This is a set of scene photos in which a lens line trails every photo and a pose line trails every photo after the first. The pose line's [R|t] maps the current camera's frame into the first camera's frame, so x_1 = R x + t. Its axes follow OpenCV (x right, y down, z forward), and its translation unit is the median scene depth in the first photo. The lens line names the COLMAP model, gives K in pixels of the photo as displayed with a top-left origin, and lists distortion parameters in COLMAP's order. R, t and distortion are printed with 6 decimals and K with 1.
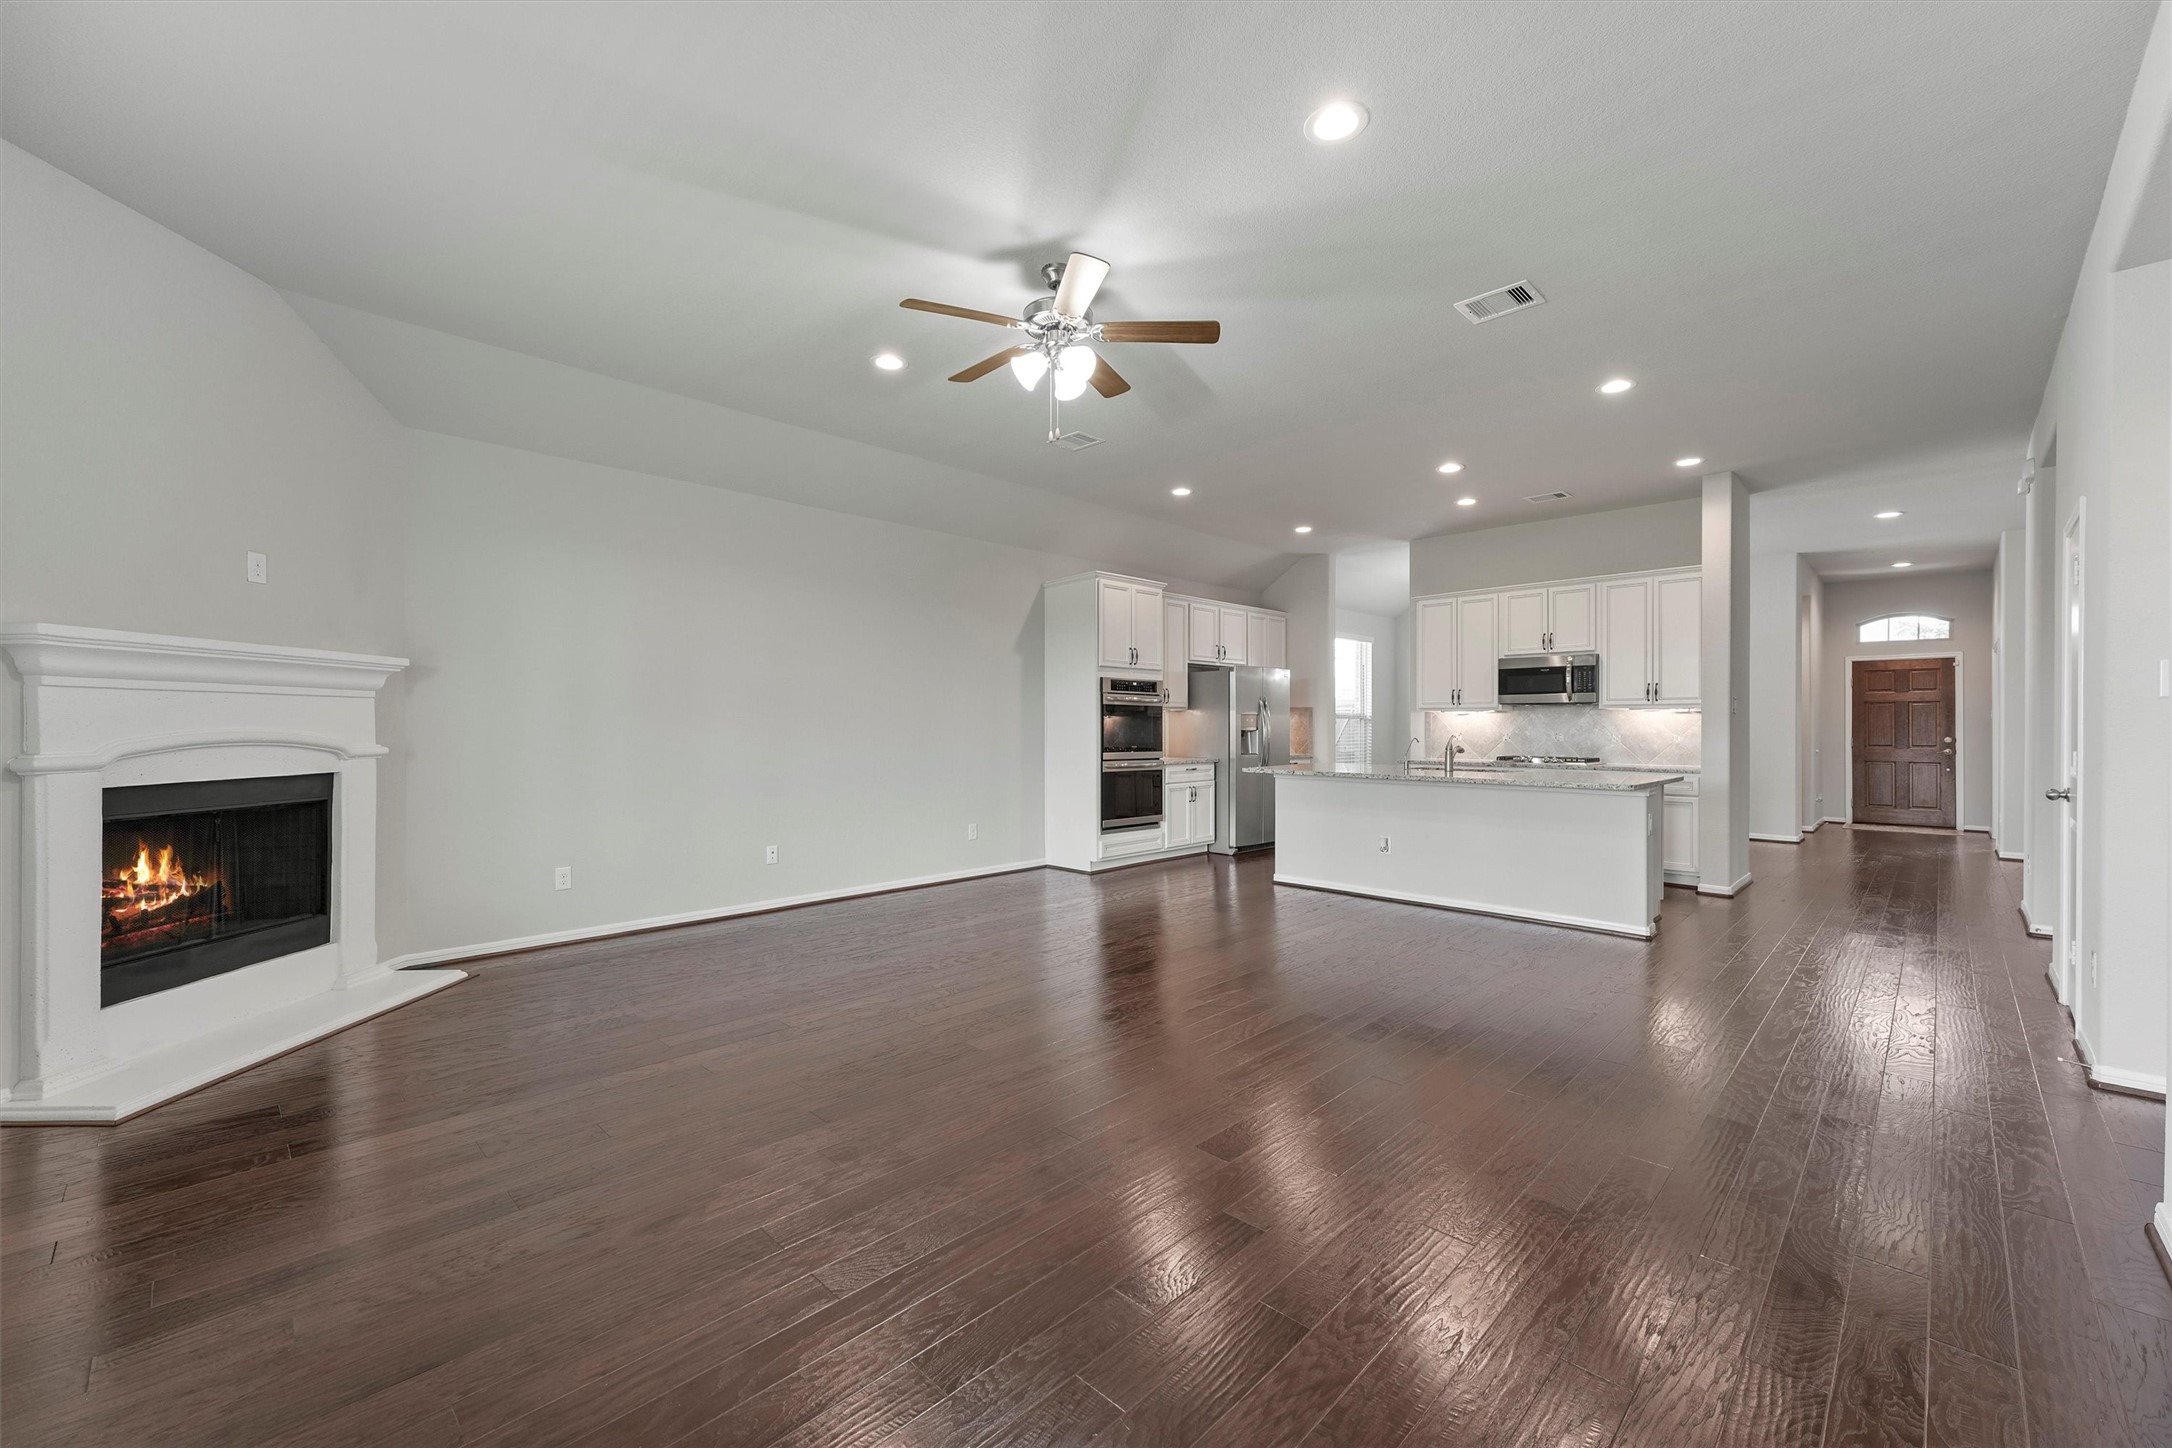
lens RADIAL K [[867.7, 0, 1086.0], [0, 867.7, 724.0], [0, 0, 1]] dist [-0.000750, -0.000425]
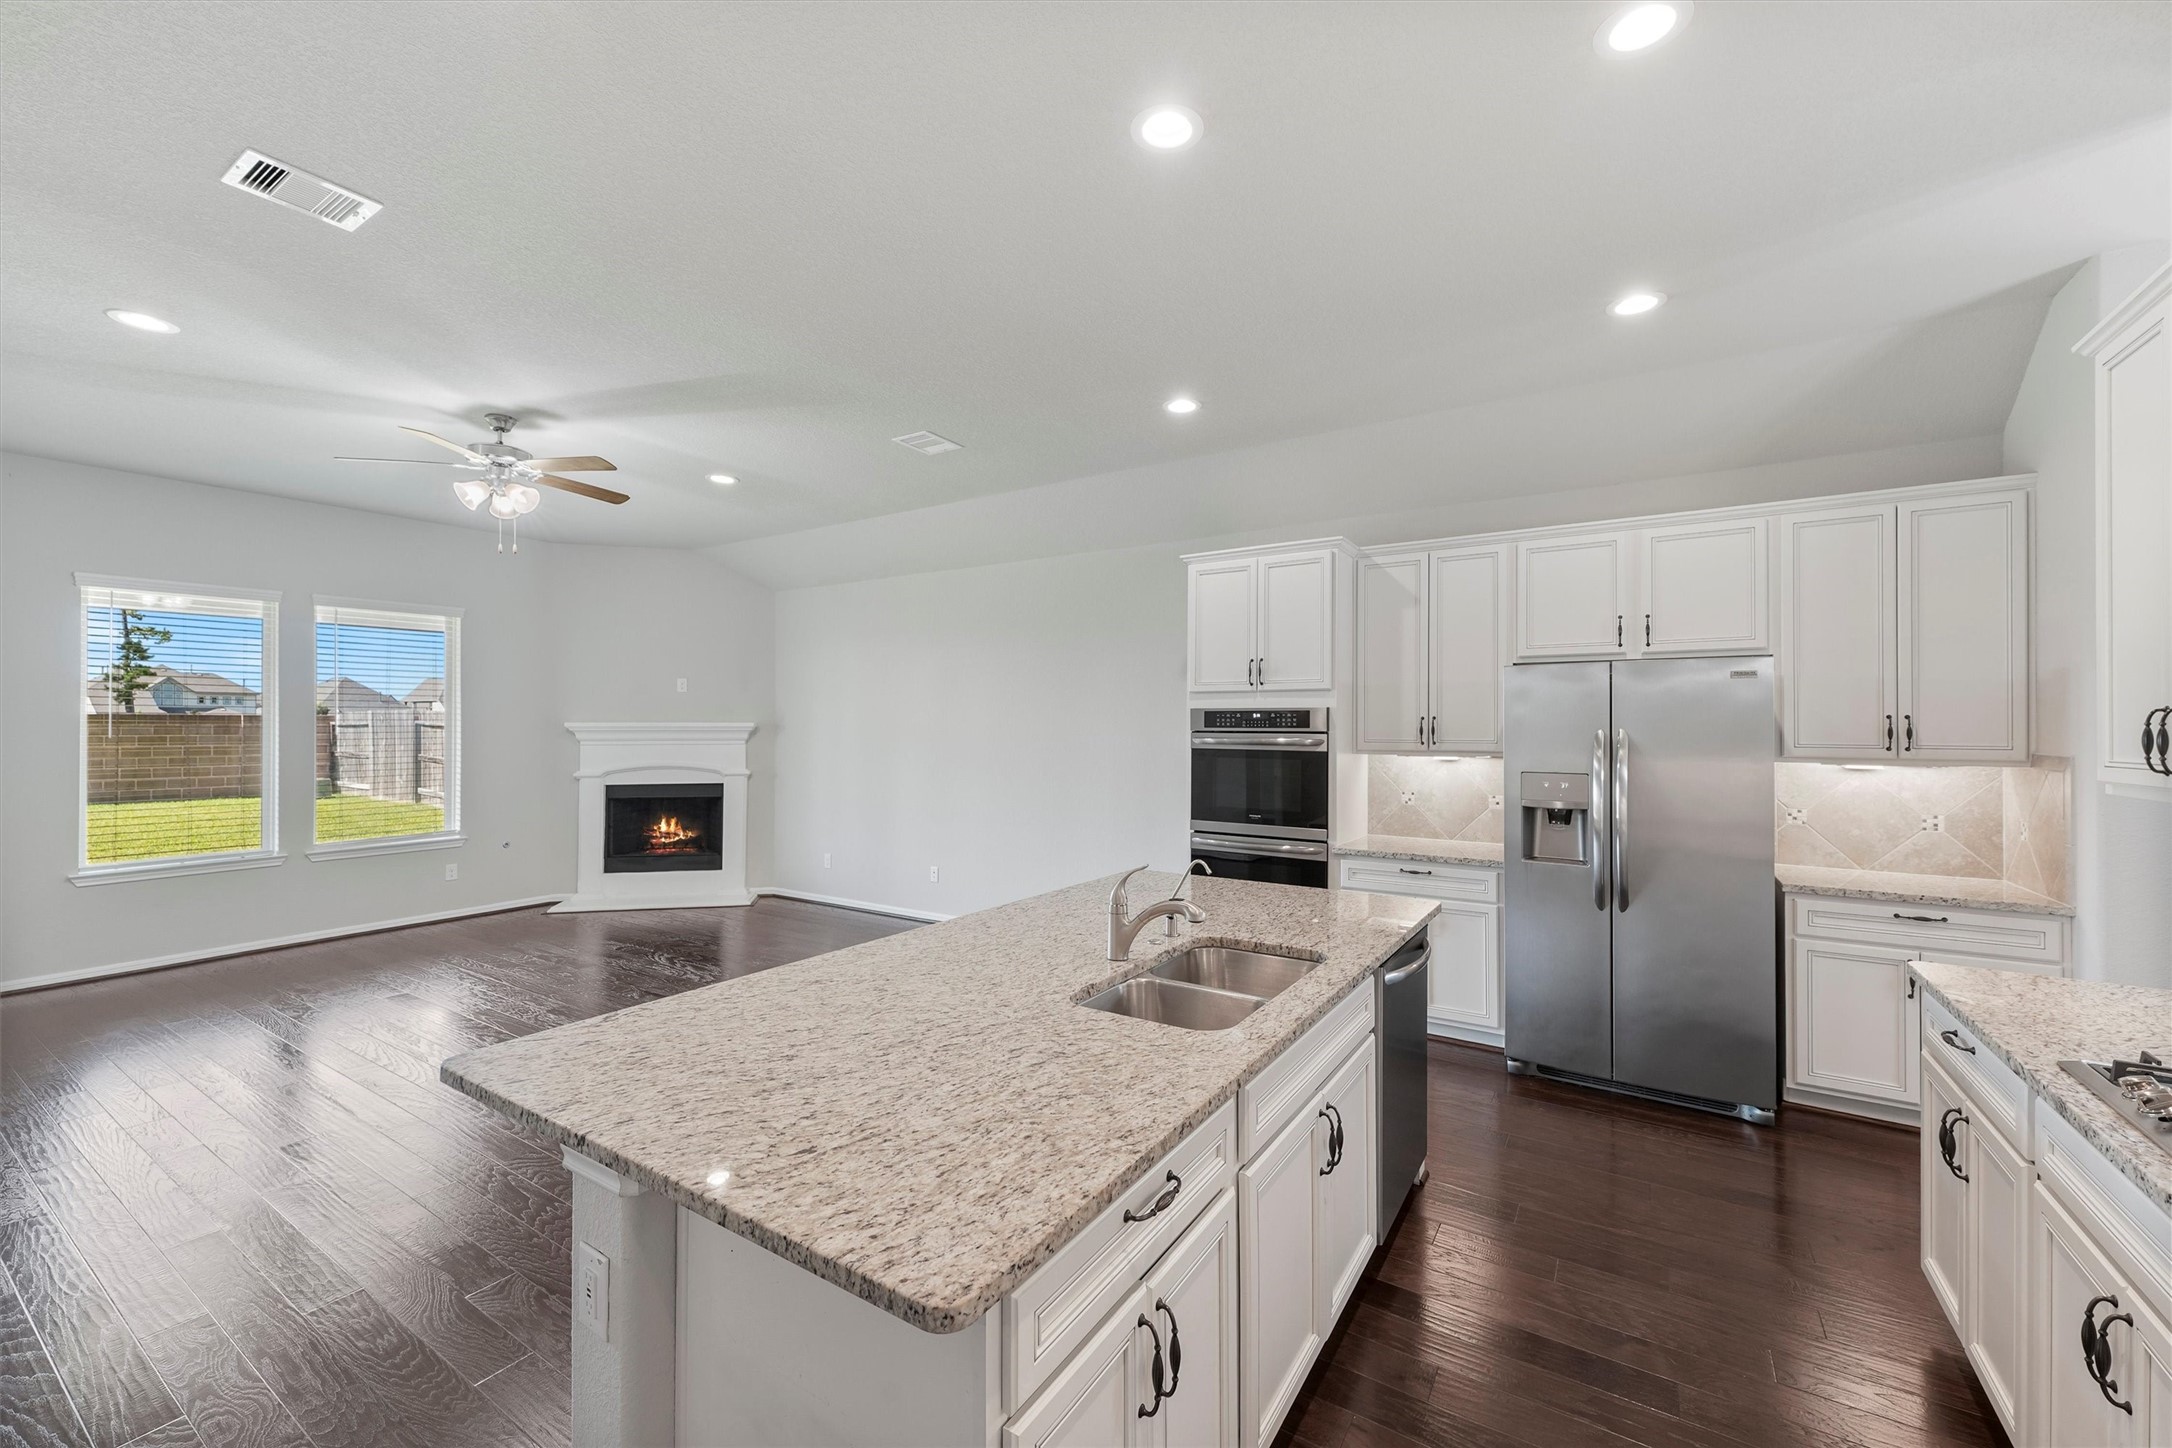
lens RADIAL K [[867.7, 0, 1086.0], [0, 867.7, 724.0], [0, 0, 1]] dist [-0.000750, -0.000425]
pose [[0.201735, 0.000682, -0.979440, 1.219856], [0.001991, 0.999997, 0.001106, -0.078114], [0.979438, -0.002173, 0.201733, 1.419077]]
